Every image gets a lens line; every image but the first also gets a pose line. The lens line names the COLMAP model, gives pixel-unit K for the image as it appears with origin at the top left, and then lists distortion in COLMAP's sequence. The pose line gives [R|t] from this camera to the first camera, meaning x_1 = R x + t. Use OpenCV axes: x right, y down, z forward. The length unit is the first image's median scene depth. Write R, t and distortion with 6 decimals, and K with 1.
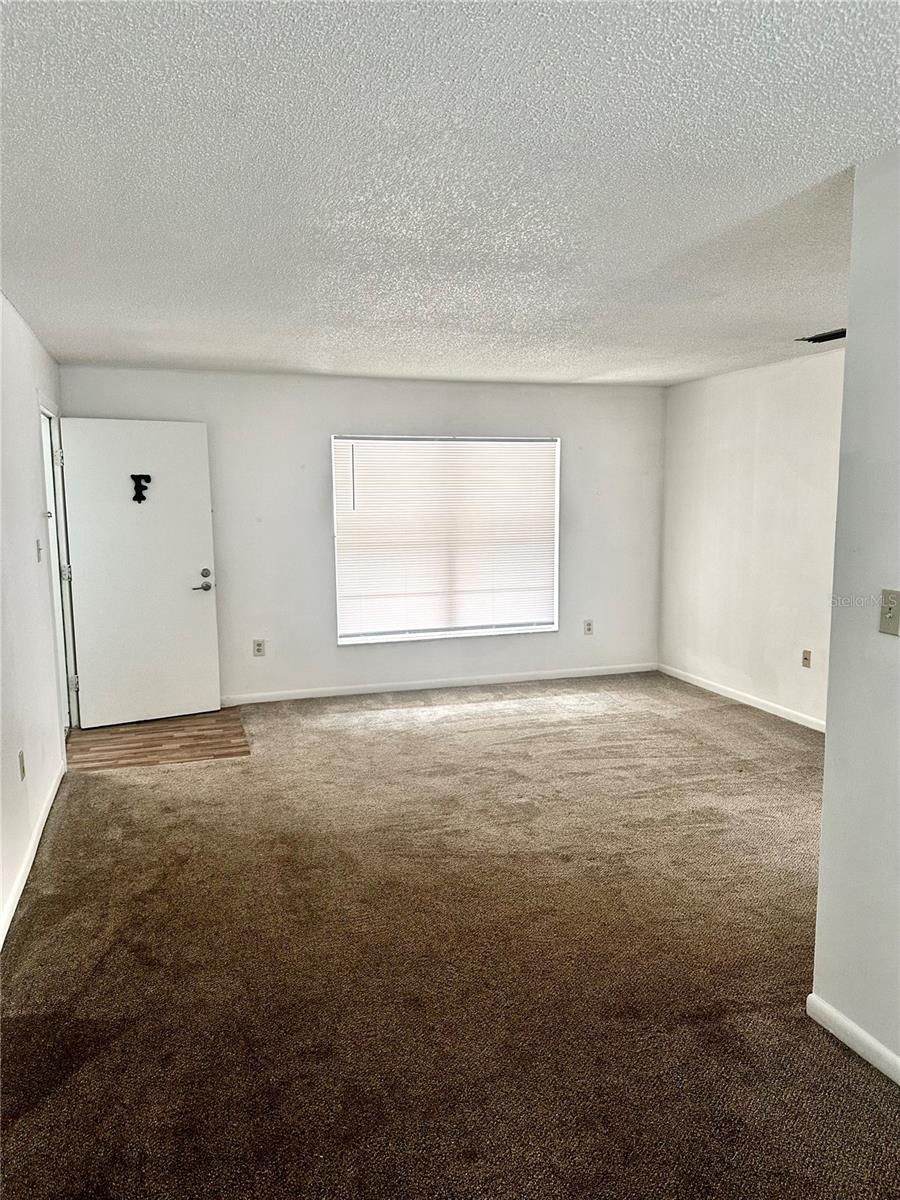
lens RADIAL K [[834.3, 0, 450.0], [0, 834.3, 600.0], [0, 0, 1]] dist [0.154589, -0.289241]
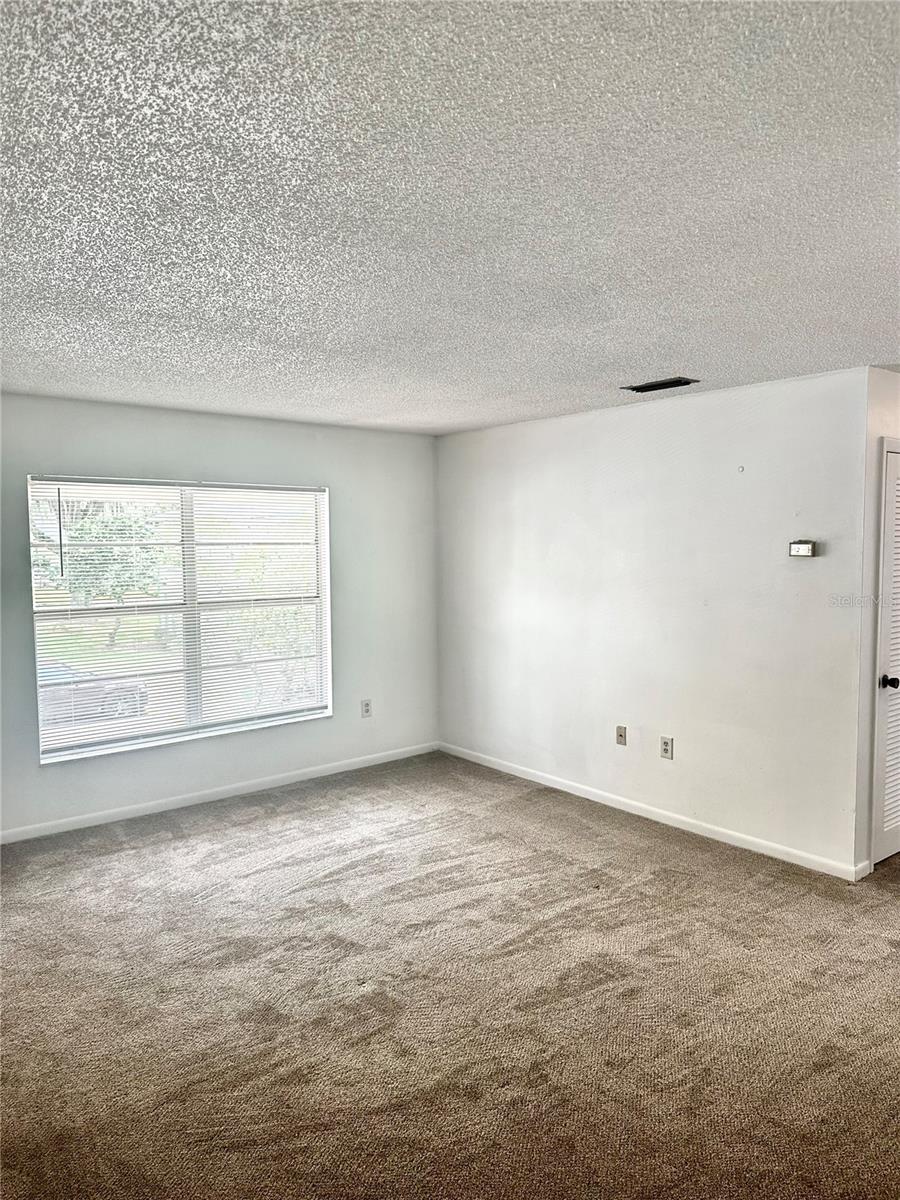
lens RADIAL K [[834.3, 0, 450.0], [0, 834.3, 600.0], [0, 0, 1]] dist [0.154589, -0.289241]
pose [[0.930022, -0.024241, 0.366703, -0.085381], [0.044502, 0.997908, -0.046897, -0.044411], [-0.364799, 0.059935, 0.929155, 0.226692]]
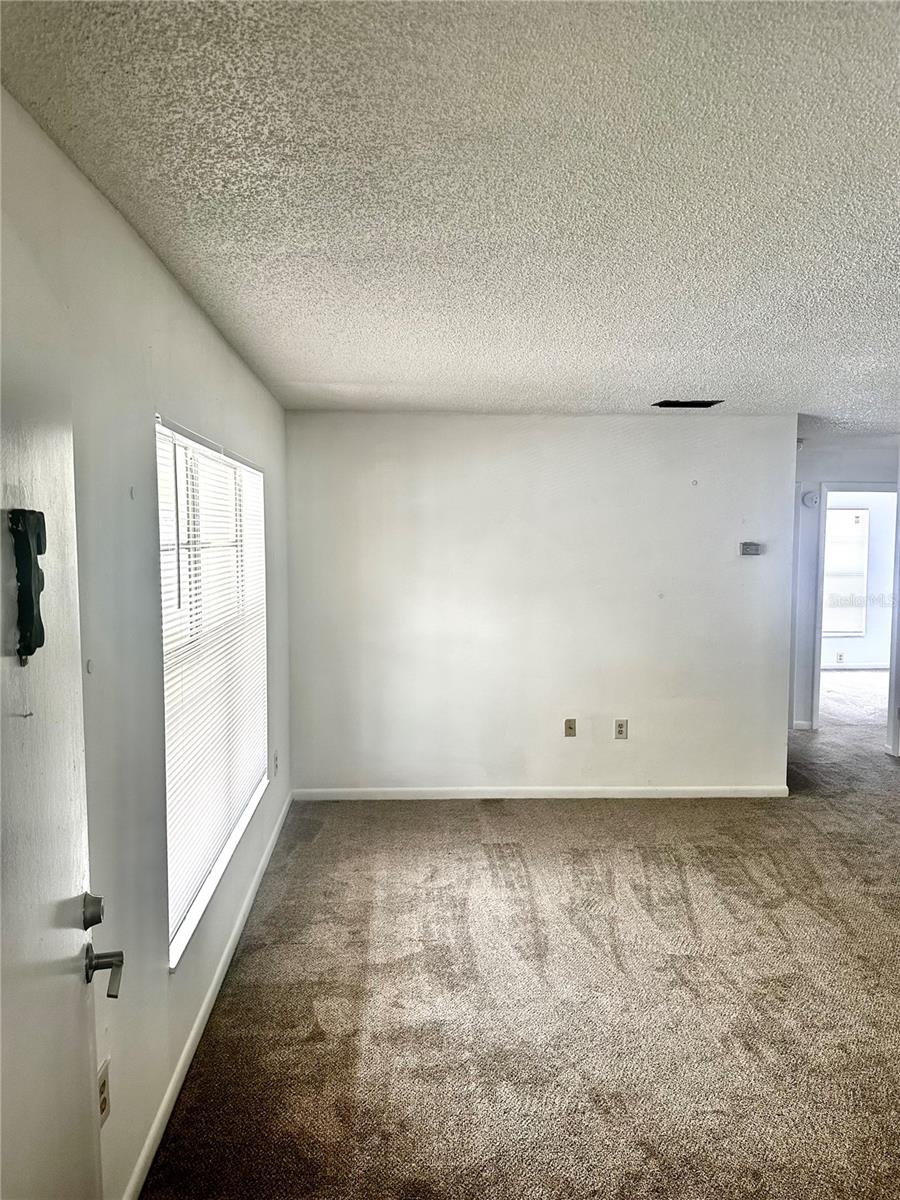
lens RADIAL K [[834.3, 0, 450.0], [0, 834.3, 600.0], [0, 0, 1]] dist [0.154589, -0.289241]
pose [[0.253314, -0.064840, 0.965209, -0.546838], [0.117336, 0.992444, 0.035876, -0.130607], [-0.960242, 0.104166, 0.259009, 0.913652]]
